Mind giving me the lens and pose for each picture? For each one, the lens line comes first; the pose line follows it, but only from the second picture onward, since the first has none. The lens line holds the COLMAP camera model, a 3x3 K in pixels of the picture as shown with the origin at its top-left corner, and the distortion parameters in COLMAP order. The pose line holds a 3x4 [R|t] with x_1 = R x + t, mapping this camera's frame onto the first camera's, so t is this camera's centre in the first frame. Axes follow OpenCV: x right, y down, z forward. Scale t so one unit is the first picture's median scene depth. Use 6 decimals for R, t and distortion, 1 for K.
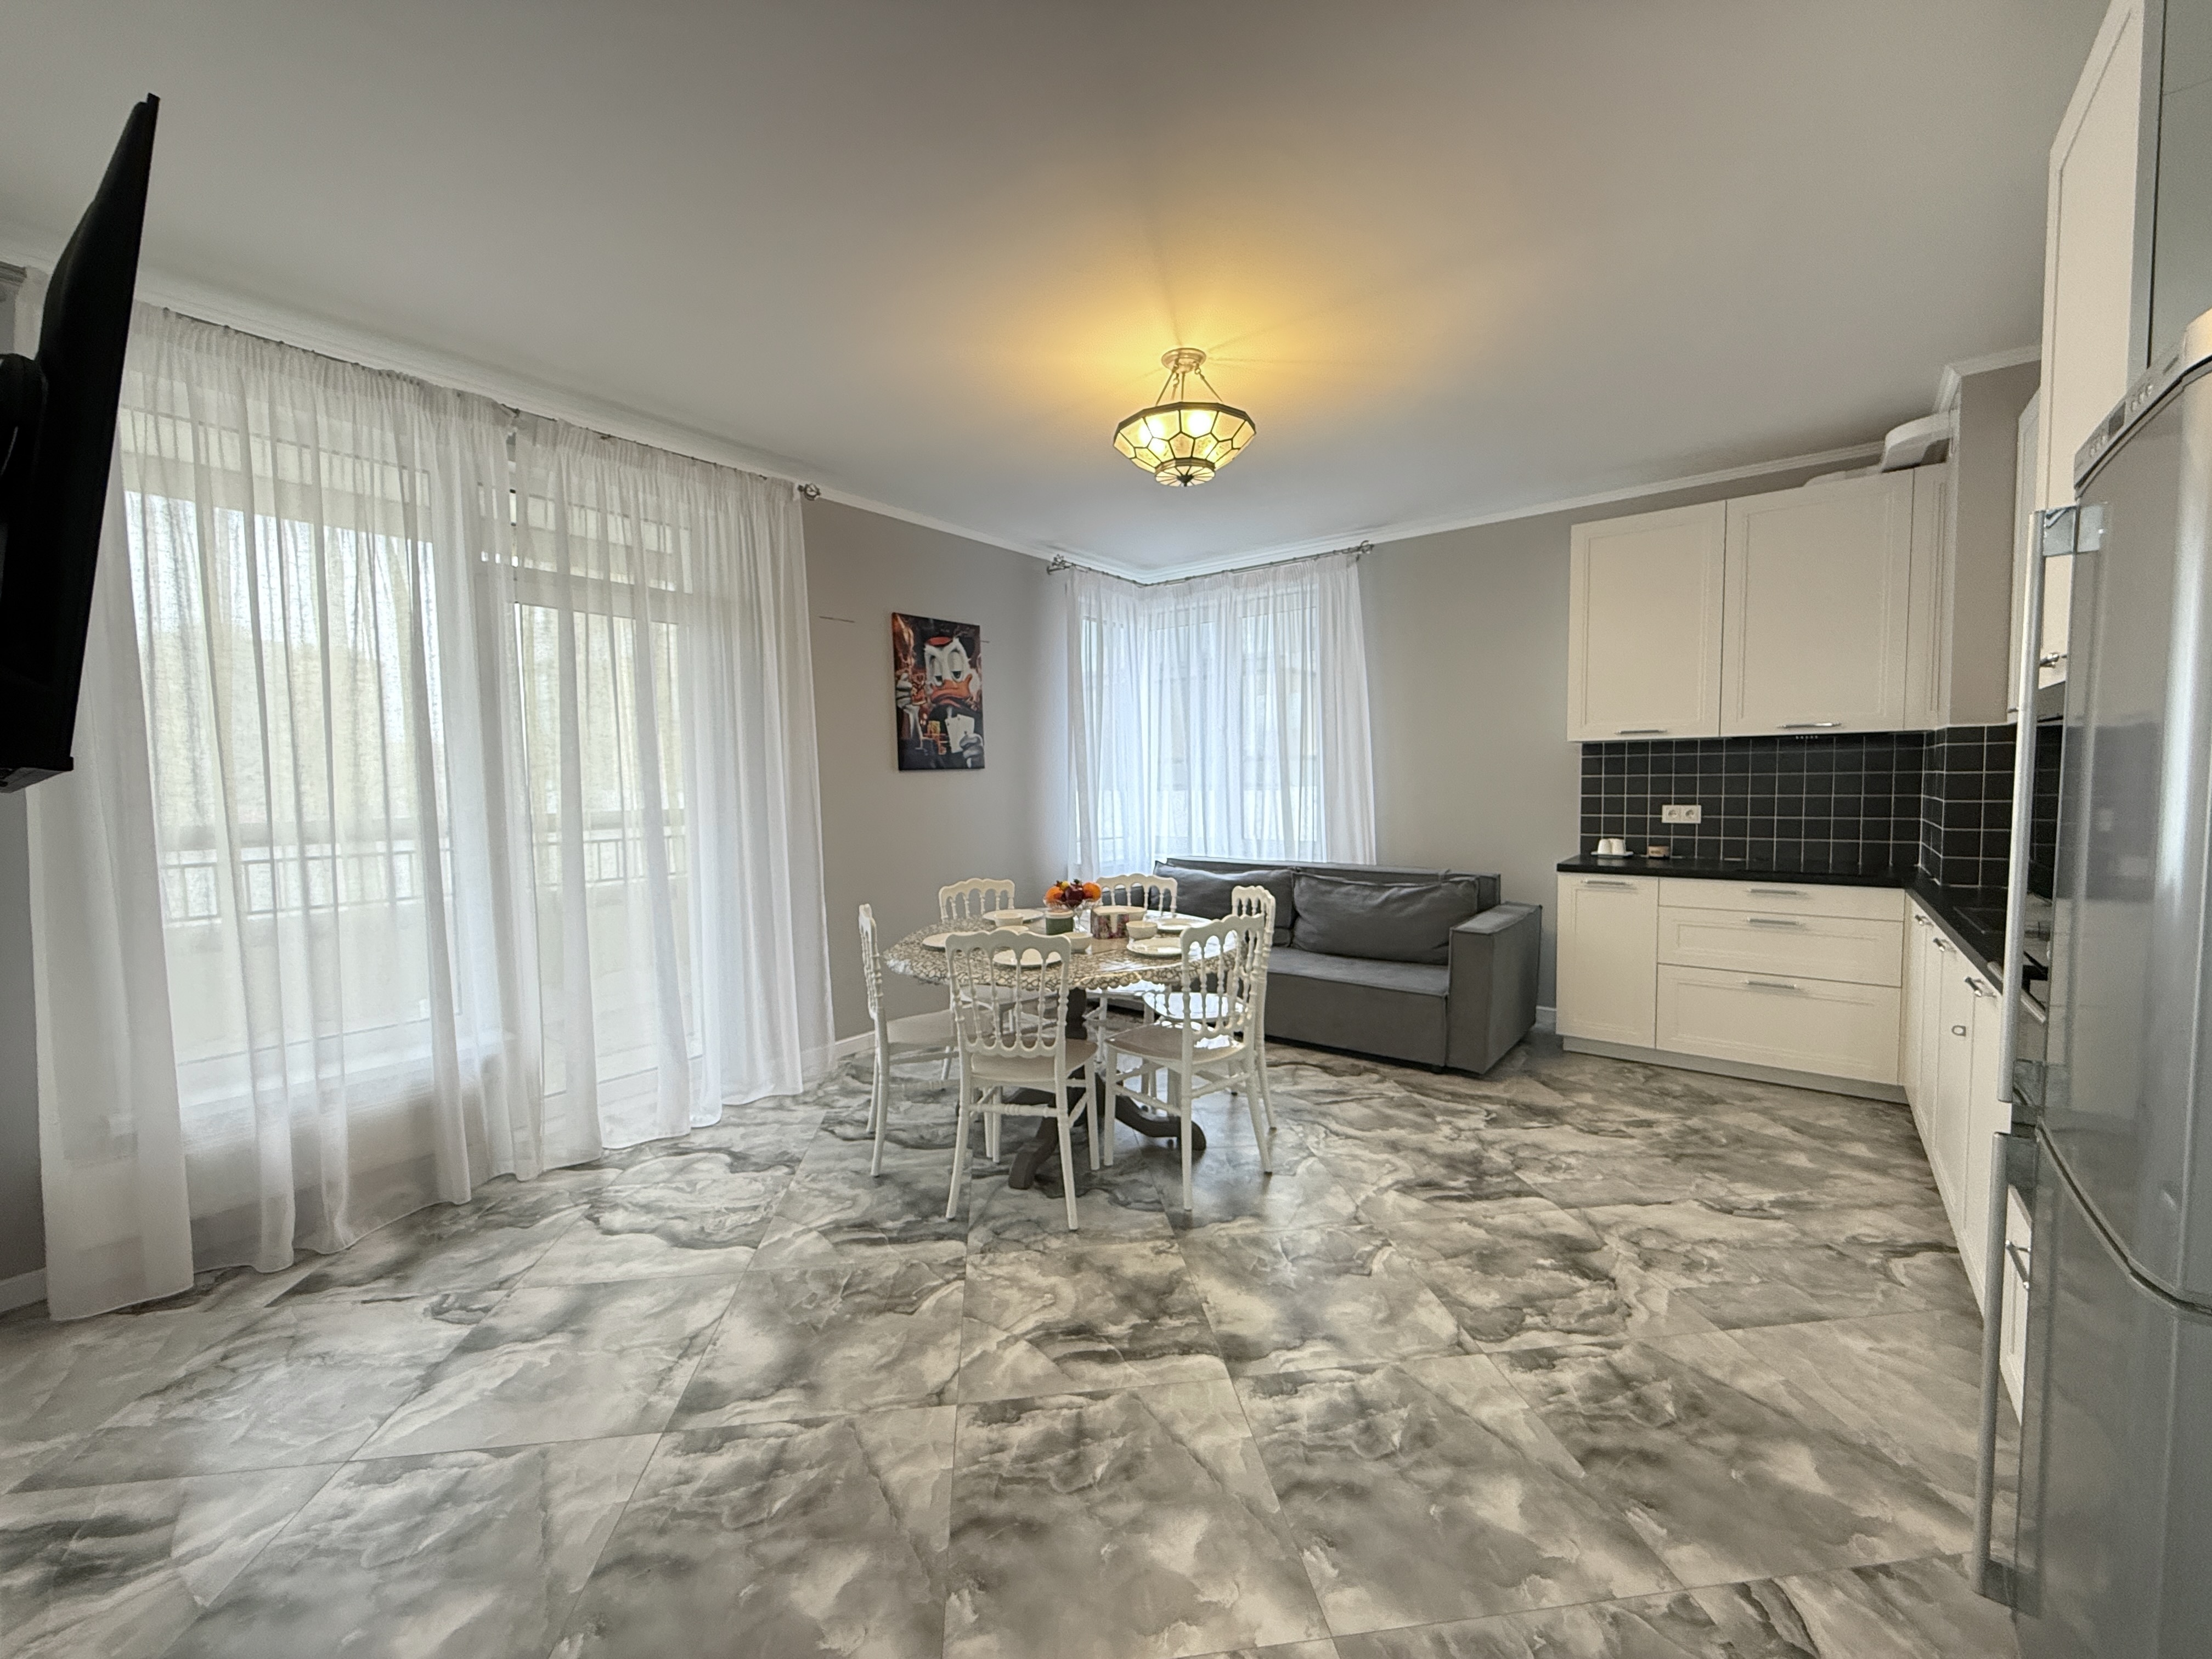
lens RADIAL K [[880.8, 0, 1103.7], [0, 880.8, 850.8], [0, 0, 1]] dist [-0.000086, 0.000000]
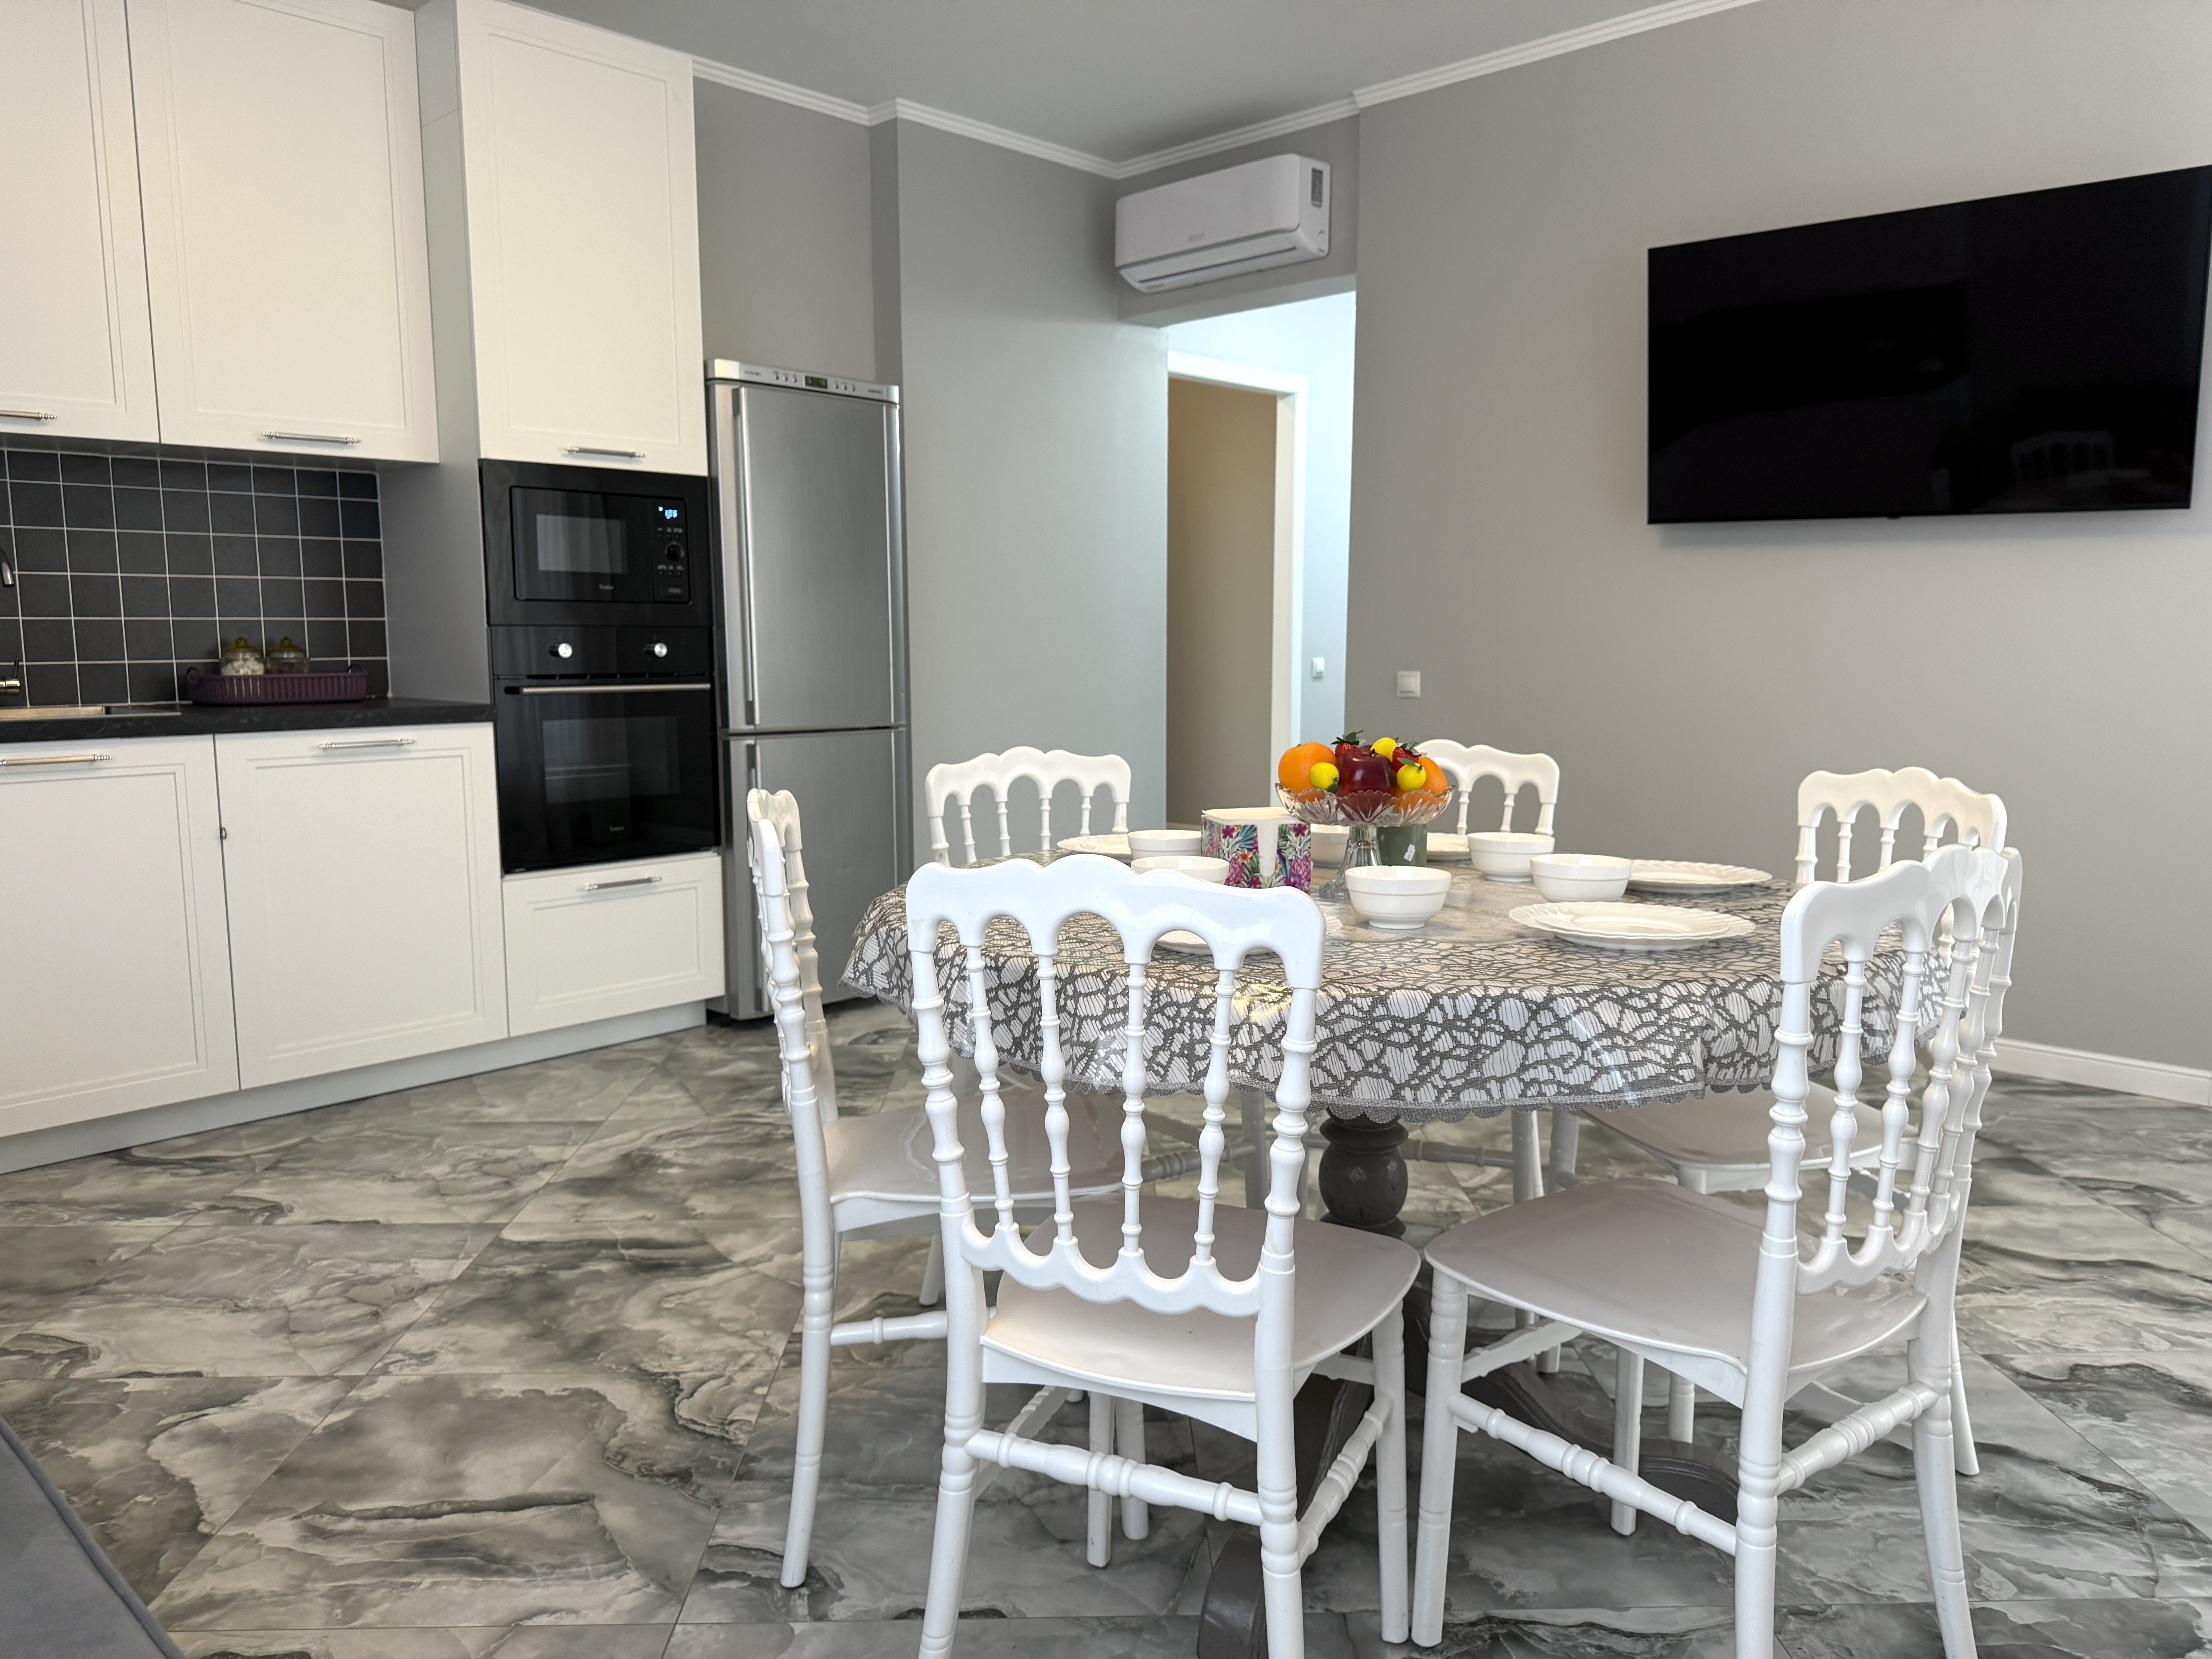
lens RADIAL K [[1549.3, 0, 1112.4], [0, 1549.3, 834.4], [0, 0, 1]] dist [0.043155, -0.062202]
pose [[-0.995131, 0.004503, 0.098462, 0.001928], [0.025360, 0.977022, 0.211624, -0.058991], [-0.095246, 0.213090, -0.972379, 1.660432]]
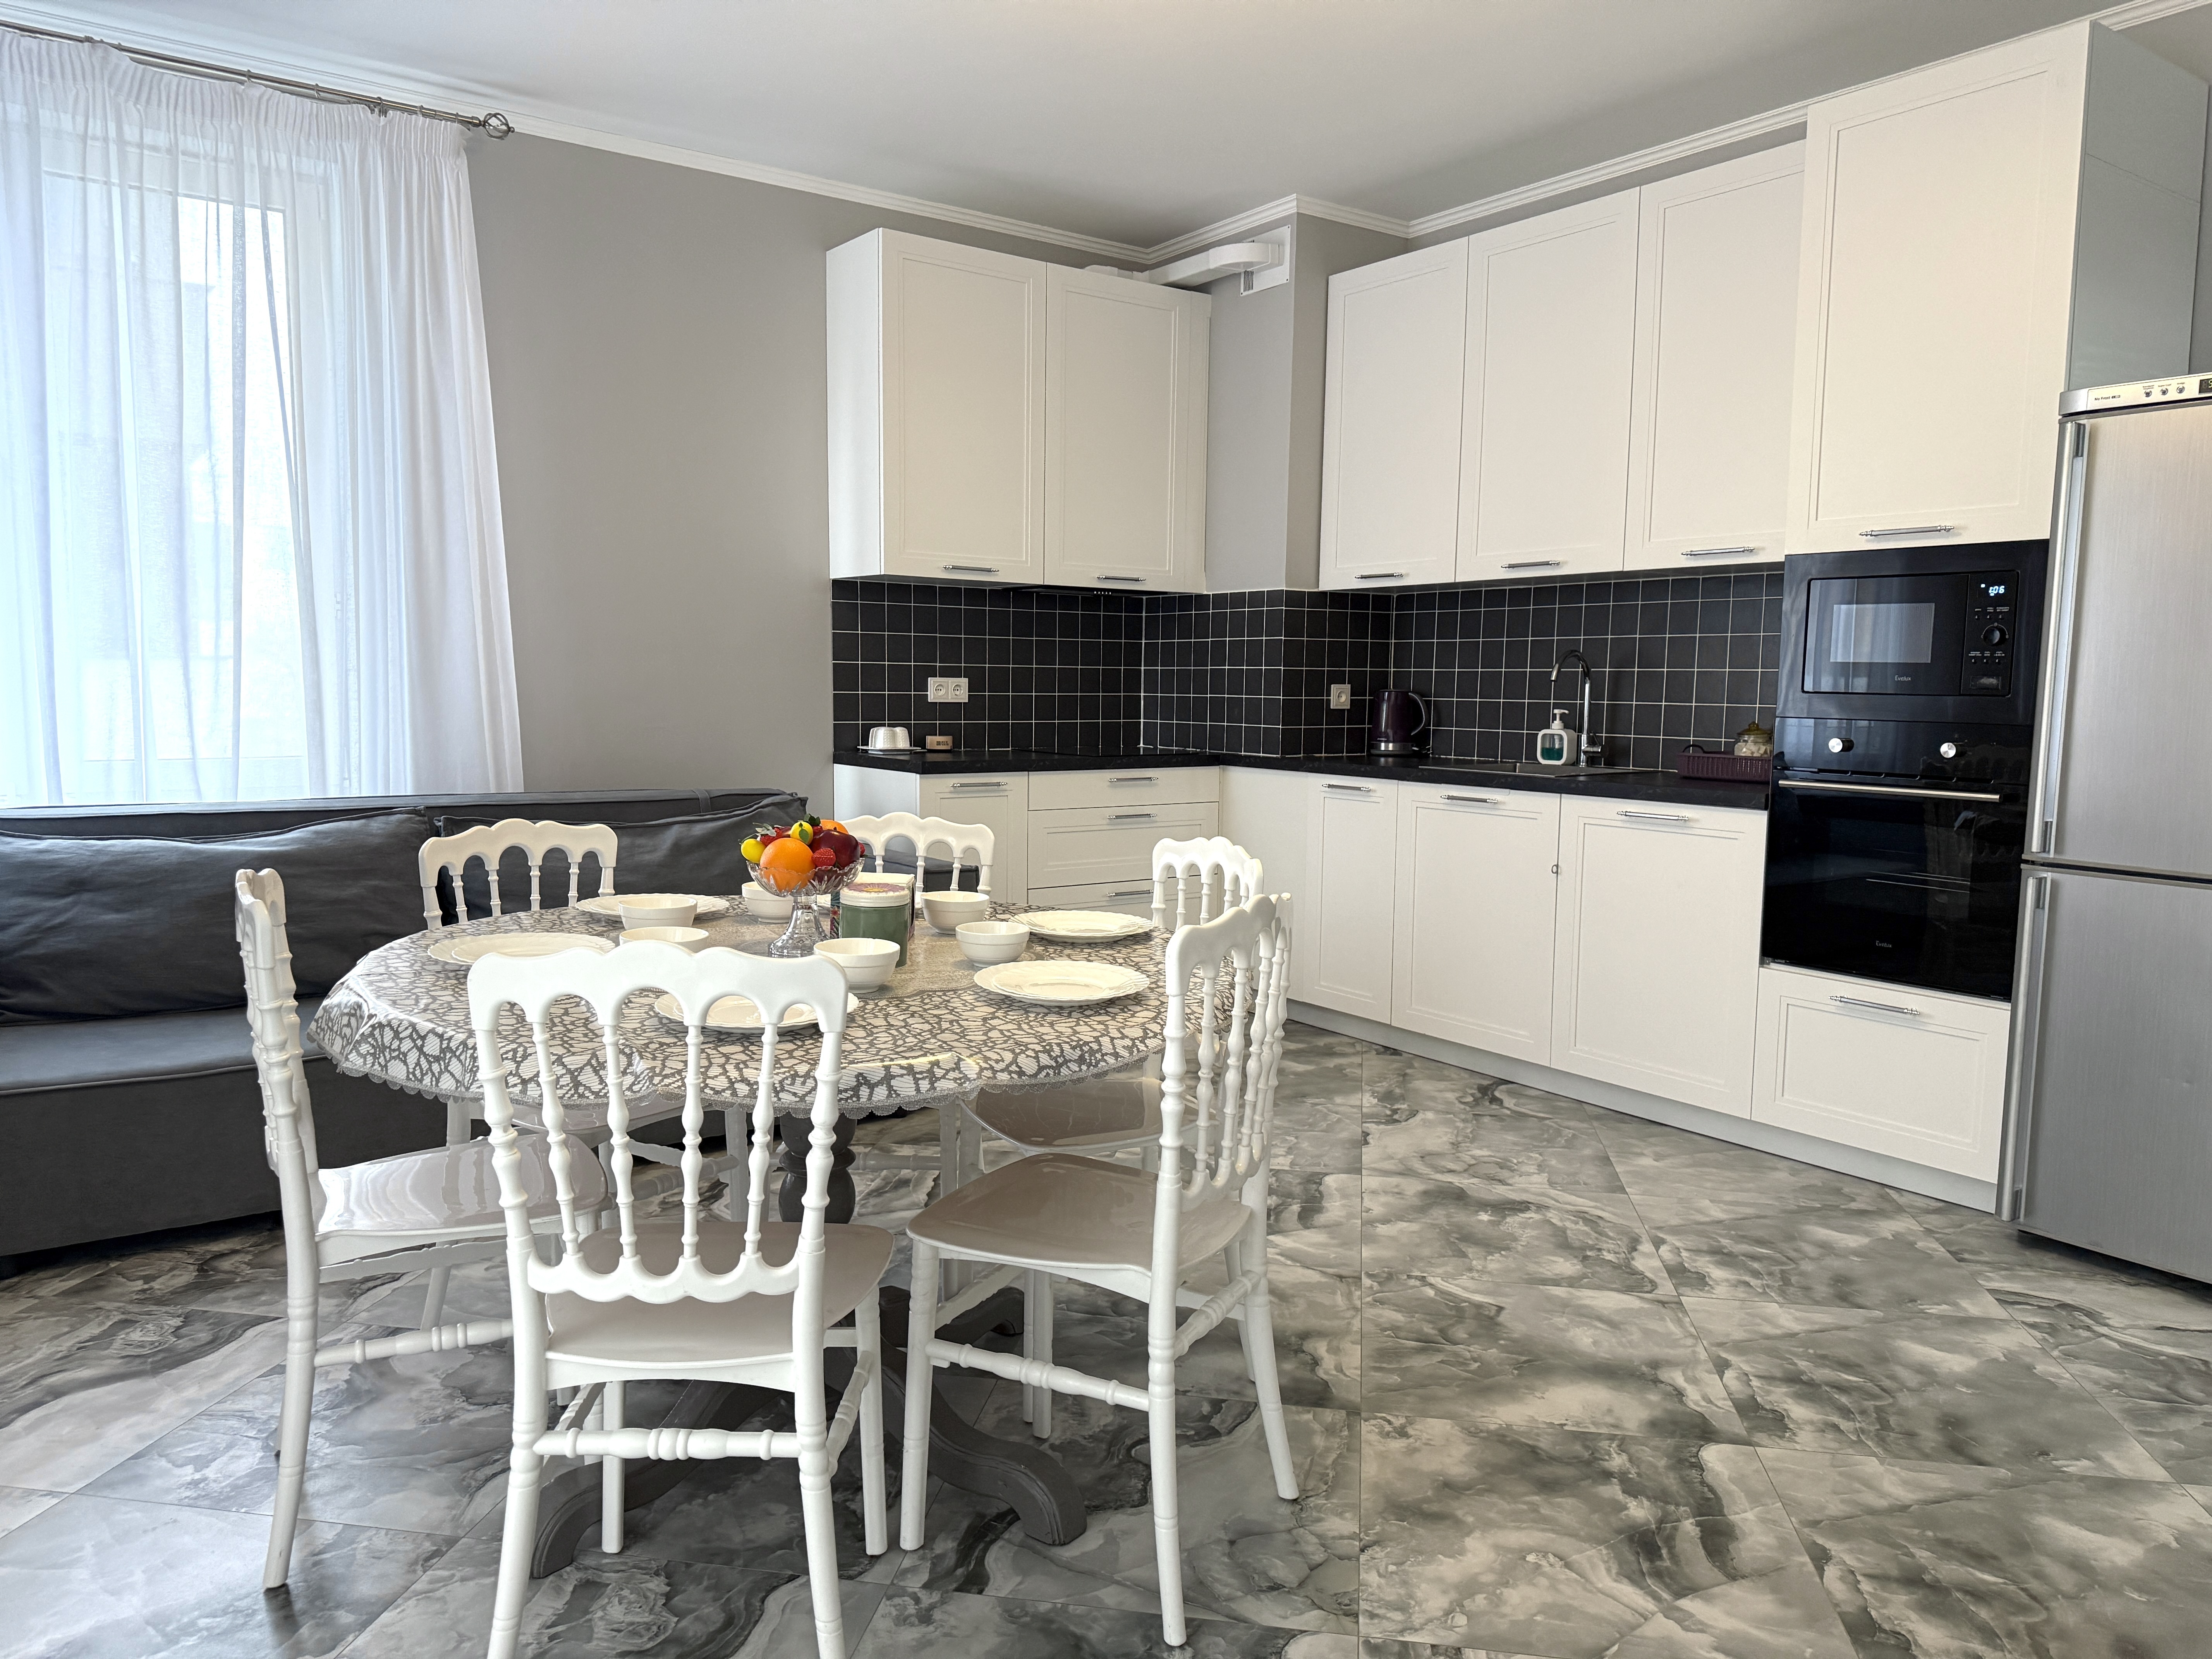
lens RADIAL K [[1549.3, 0, 1085.5], [0, 1549.3, 838.1], [0, 0, 1]] dist [0.043155, -0.062202]
pose [[0.287757, -0.081589, 0.954222, -0.714078], [0.062135, 0.995856, 0.066411, 0.003085], [-0.955686, 0.040180, 0.291634, 0.701672]]
